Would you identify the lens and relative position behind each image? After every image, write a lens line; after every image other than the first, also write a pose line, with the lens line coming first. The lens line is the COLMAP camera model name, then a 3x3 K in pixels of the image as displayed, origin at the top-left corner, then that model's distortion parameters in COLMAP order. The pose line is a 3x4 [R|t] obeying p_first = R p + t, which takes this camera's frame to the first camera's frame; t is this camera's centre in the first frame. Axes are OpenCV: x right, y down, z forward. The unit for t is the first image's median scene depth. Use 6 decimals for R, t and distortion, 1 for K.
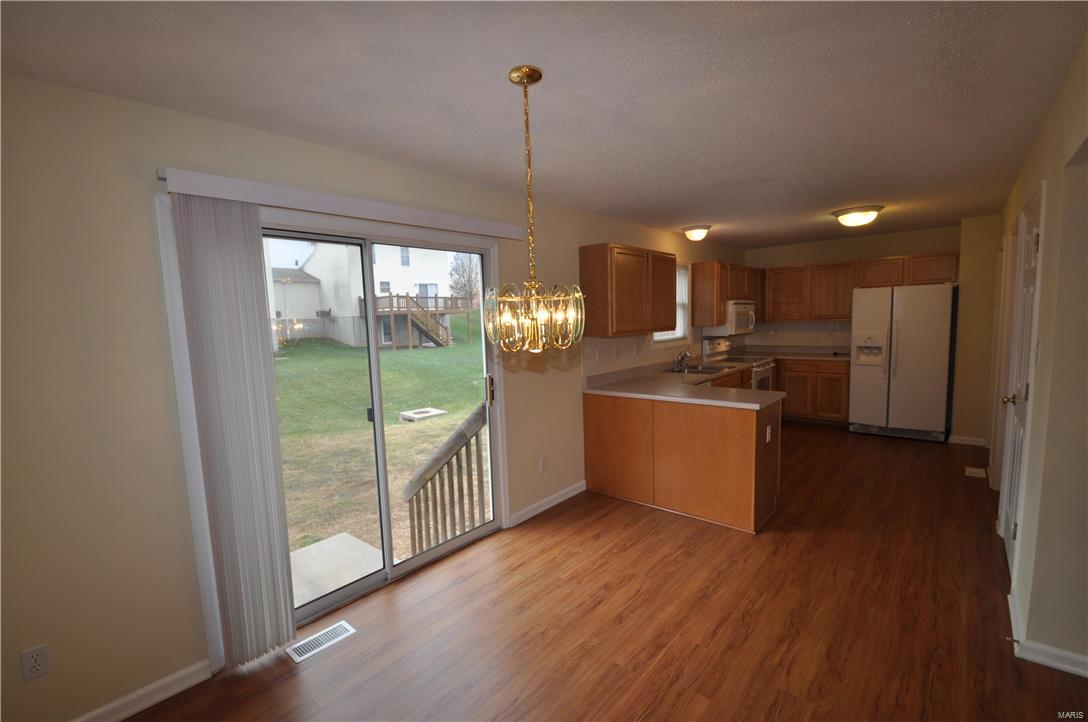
lens RADIAL K [[464.0, 0, 544.0], [0, 464.0, 361.0], [0, 0, 1]] dist [-0.002048, -0.000244]
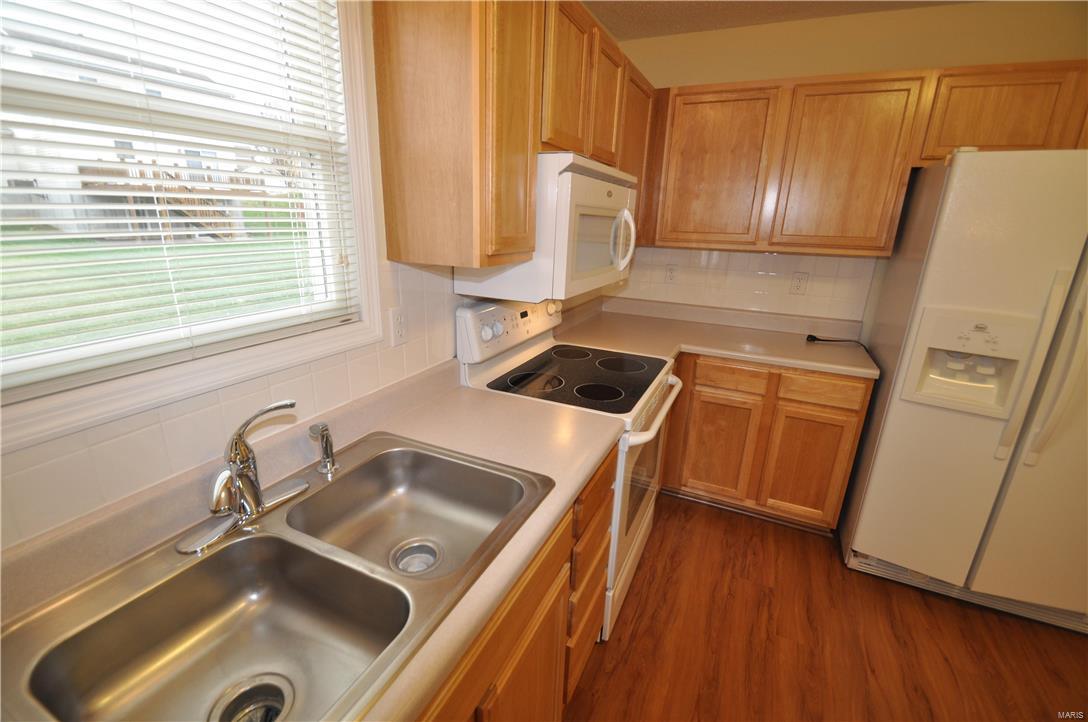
lens RADIAL K [[479.5, 0, 539.4], [0, 479.5, 366.1], [0, 0, 1]] dist [-0.003415, -0.000980]
pose [[0.959812, -0.022924, 0.279704, 0.327009], [-0.035575, 0.978680, 0.202286, -0.074908], [-0.278378, -0.204107, 0.938534, 0.756835]]
